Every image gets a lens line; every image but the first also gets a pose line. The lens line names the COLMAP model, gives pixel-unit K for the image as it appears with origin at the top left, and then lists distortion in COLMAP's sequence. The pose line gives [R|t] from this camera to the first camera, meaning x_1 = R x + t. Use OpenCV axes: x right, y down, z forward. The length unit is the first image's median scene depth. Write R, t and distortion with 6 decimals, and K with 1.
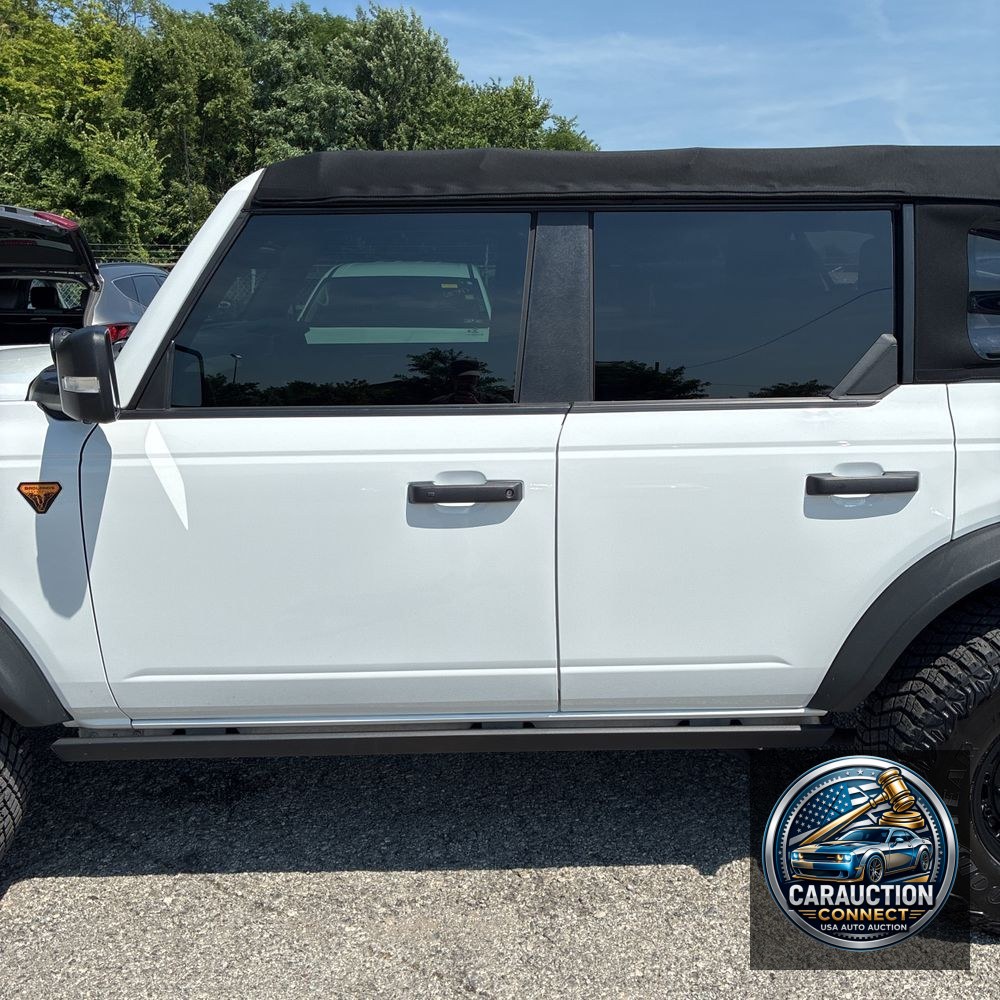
lens RADIAL K [[1026.4, 0, 500.0], [0, 1026.4, 500.0], [0, 0, 1]] dist [0.024744, -0.020751]
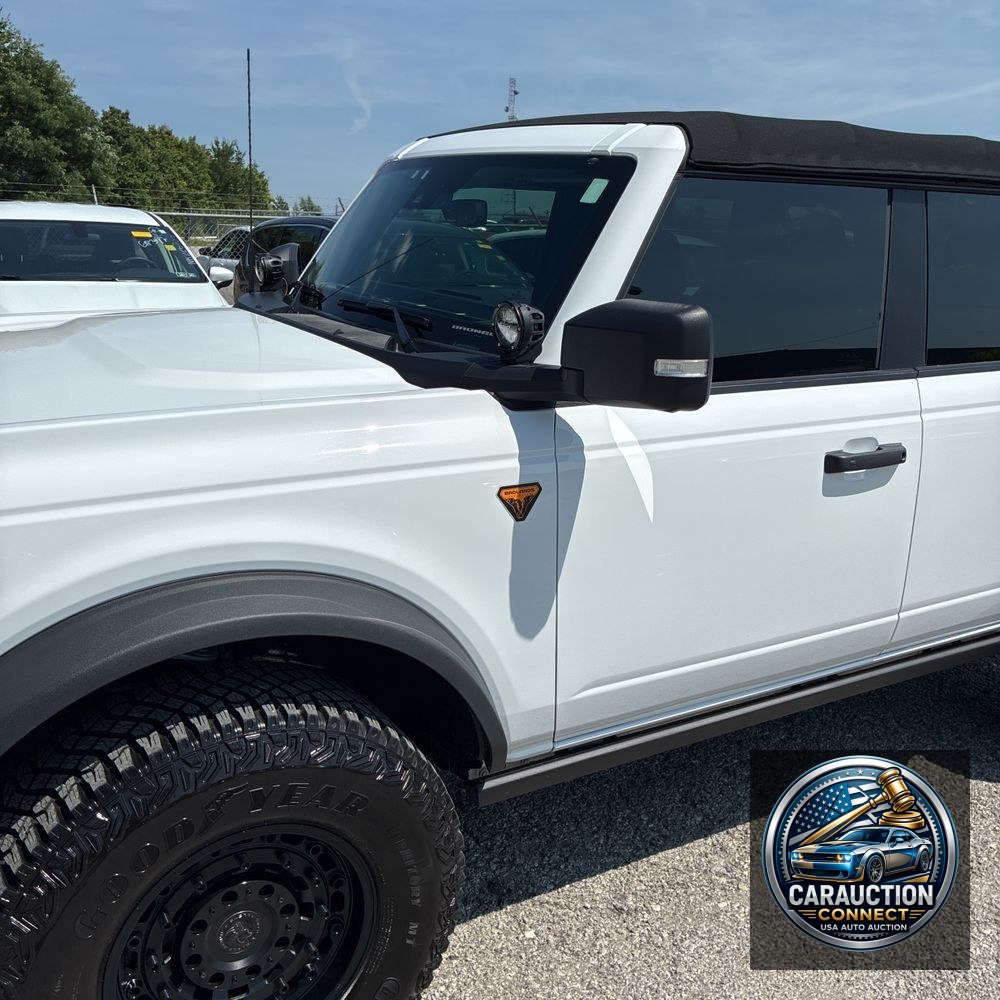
lens RADIAL K [[1026.4, 0, 500.0], [0, 1026.4, 500.0], [0, 0, 1]] dist [0.024744, -0.020751]
pose [[0.871019, -0.095548, 0.481867, -0.834253], [0.073616, 0.995214, 0.064271, -0.057759], [-0.485702, -0.020508, 0.873884, 0.258941]]
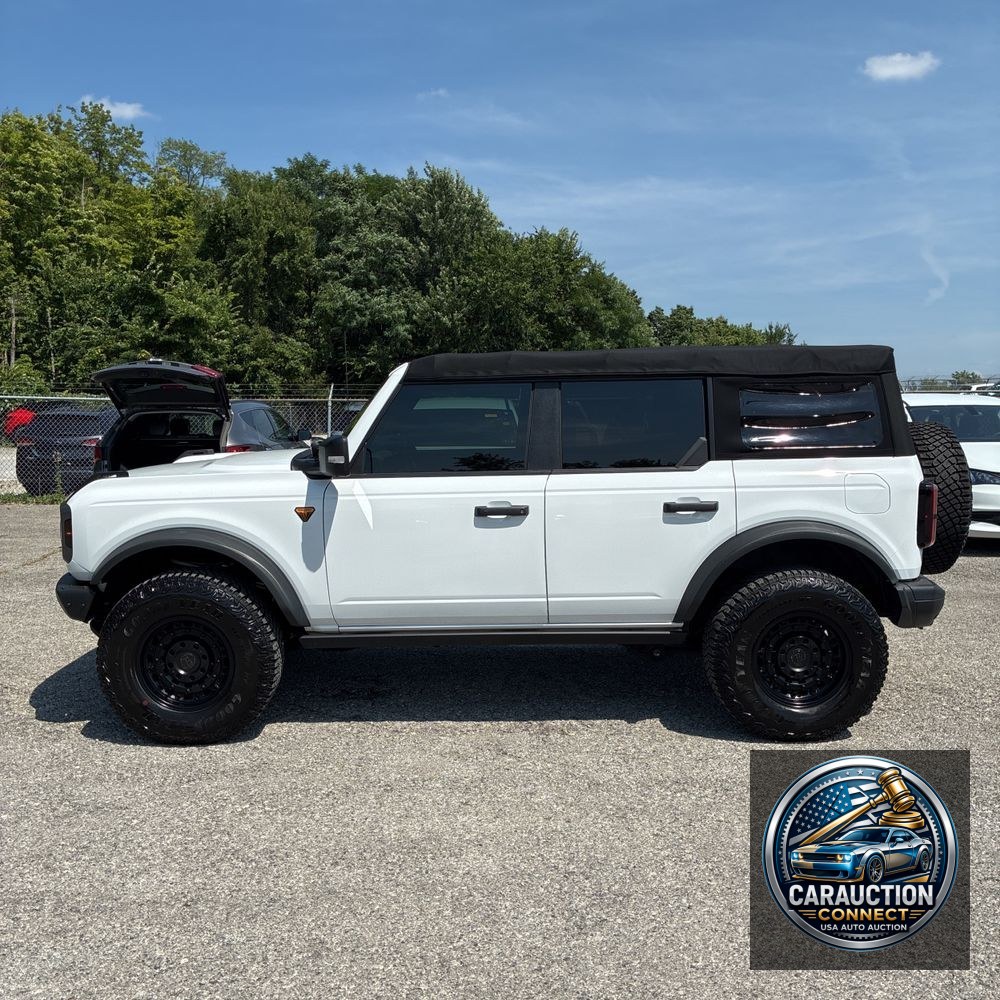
lens RADIAL K [[1039.9, 0, 487.7], [0, 1039.9, 462.5], [0, 0, 1]] dist [0.039991, -0.022621]
pose [[0.998785, -0.006761, -0.048823, 0.041790], [-0.001023, 0.987491, -0.157675, 0.225127], [0.049279, 0.157533, 0.986283, -1.108331]]
